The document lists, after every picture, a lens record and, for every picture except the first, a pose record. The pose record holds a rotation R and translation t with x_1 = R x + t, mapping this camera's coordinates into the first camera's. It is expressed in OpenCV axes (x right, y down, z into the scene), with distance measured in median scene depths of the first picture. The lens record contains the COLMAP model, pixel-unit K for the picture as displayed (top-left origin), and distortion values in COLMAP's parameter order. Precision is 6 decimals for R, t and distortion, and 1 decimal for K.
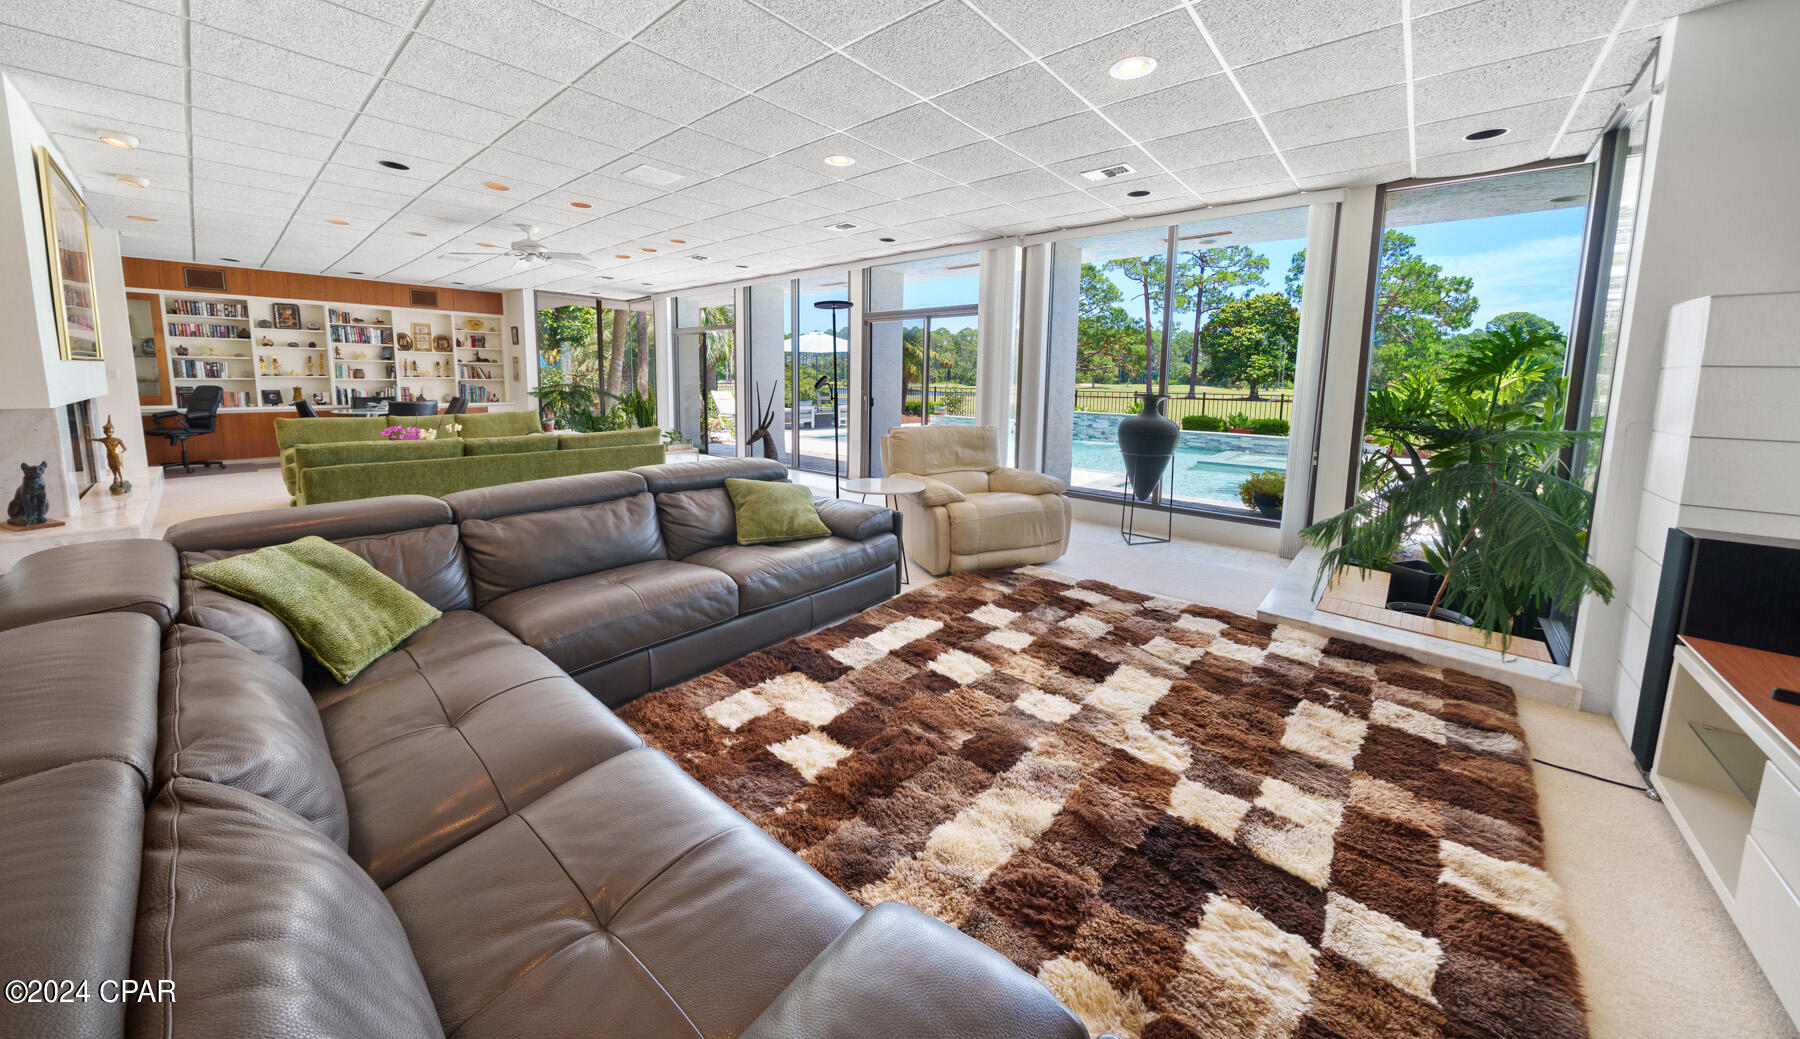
lens RADIAL K [[595.7, 0, 894.5], [0, 595.7, 443.0], [0, 0, 1]] dist [0.000274, -0.000065]
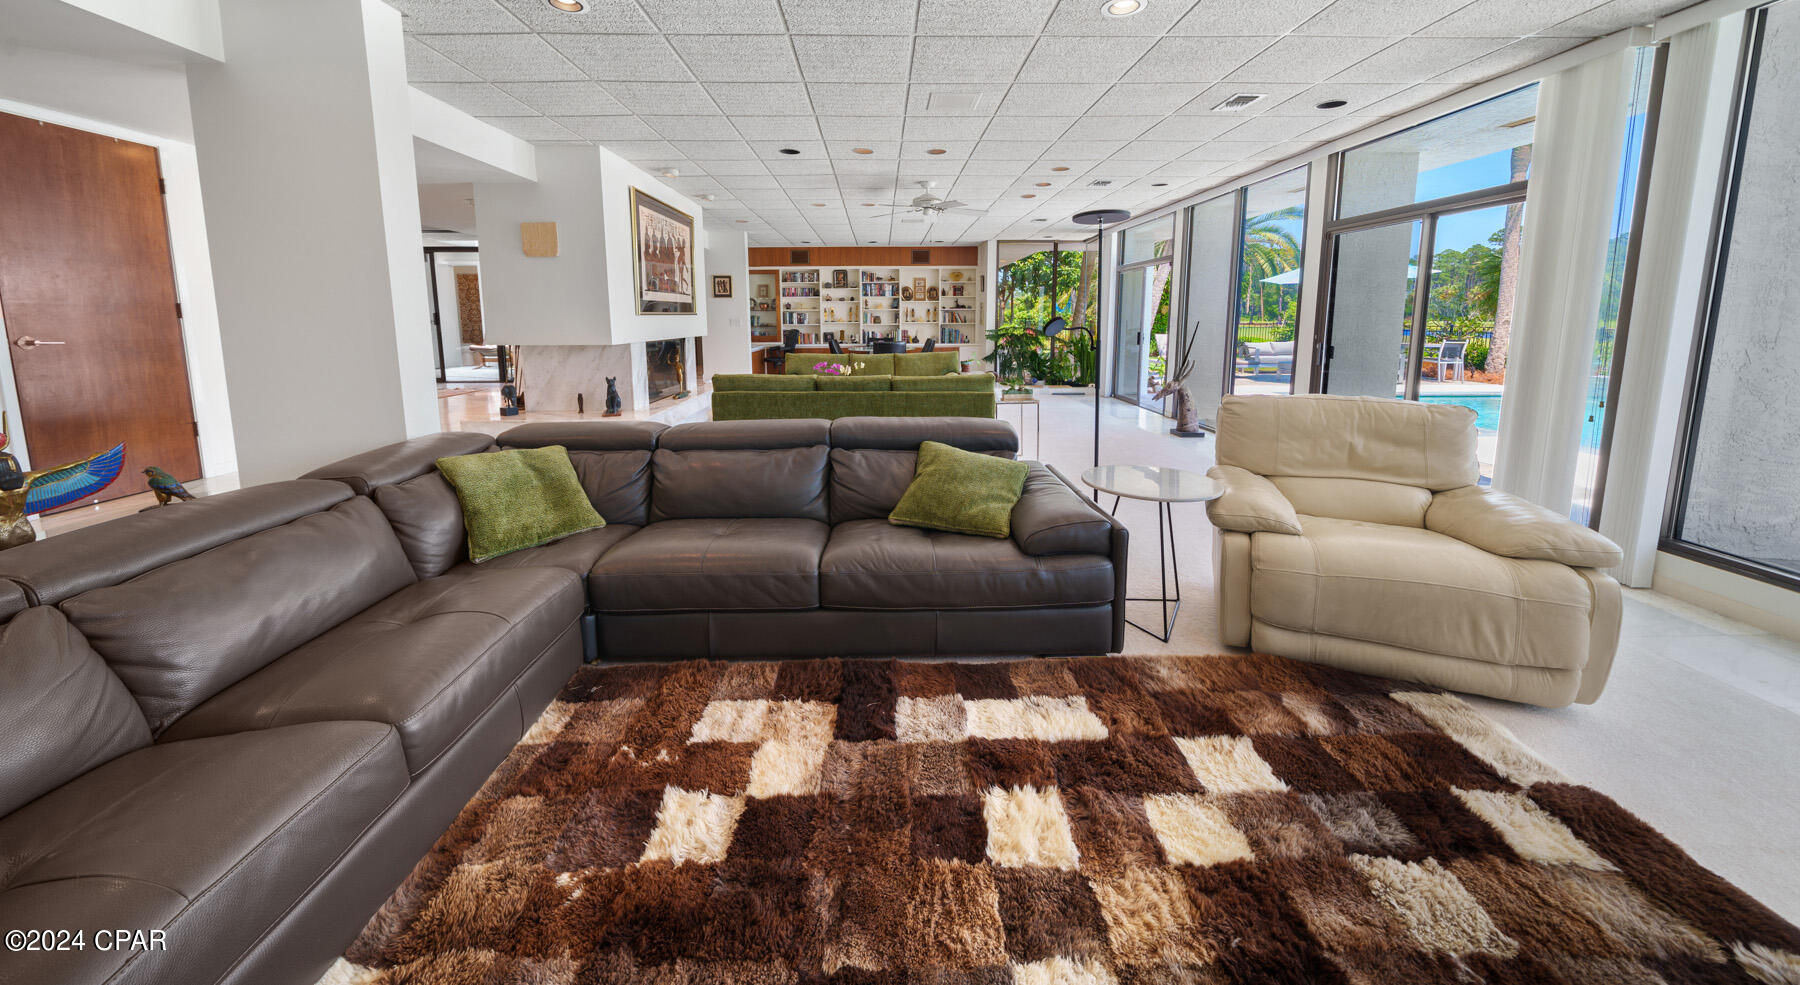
lens RADIAL K [[608.6, 0, 898.0], [0, 608.6, 390.0], [0, 0, 1]] dist [-0.001560, -0.000134]
pose [[0.676914, 0.071834, -0.732548, 0.238161], [-0.066966, 0.997109, 0.035896, -0.030289], [0.733009, 0.024758, 0.679768, 0.282881]]
